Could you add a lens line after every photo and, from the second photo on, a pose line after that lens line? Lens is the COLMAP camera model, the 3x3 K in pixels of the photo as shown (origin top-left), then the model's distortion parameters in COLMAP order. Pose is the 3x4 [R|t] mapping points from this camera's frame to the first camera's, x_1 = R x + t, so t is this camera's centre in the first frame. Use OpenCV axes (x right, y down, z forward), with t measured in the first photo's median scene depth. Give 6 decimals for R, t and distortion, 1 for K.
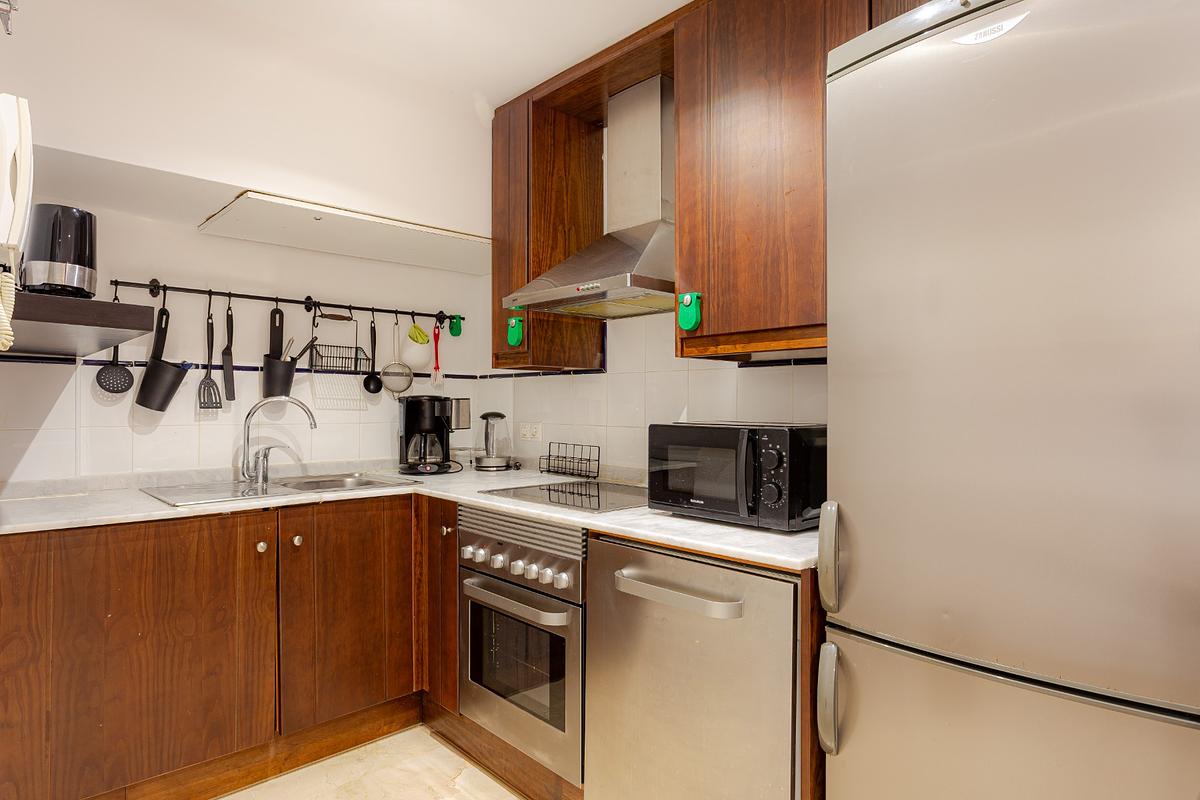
lens RADIAL K [[668.6, 0, 601.1], [0, 668.6, 406.4], [0, 0, 1]] dist [-0.032607, 0.001123]
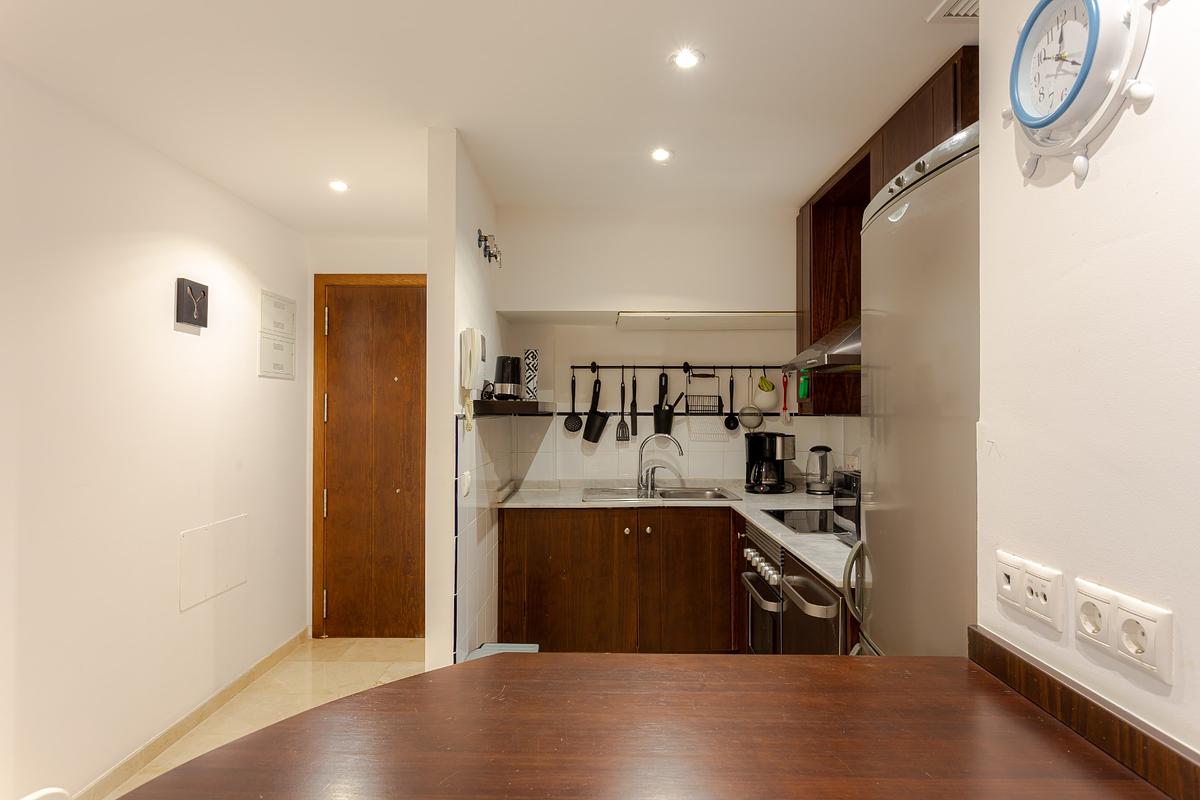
lens RADIAL K [[668.6, 0, 601.1], [0, 668.6, 406.4], [0, 0, 1]] dist [-0.032607, 0.001123]
pose [[0.722393, -0.005337, -0.691462, 0.458322], [0.000539, 0.999974, -0.007155, -0.064801], [0.691482, 0.004796, 0.722377, -0.182009]]
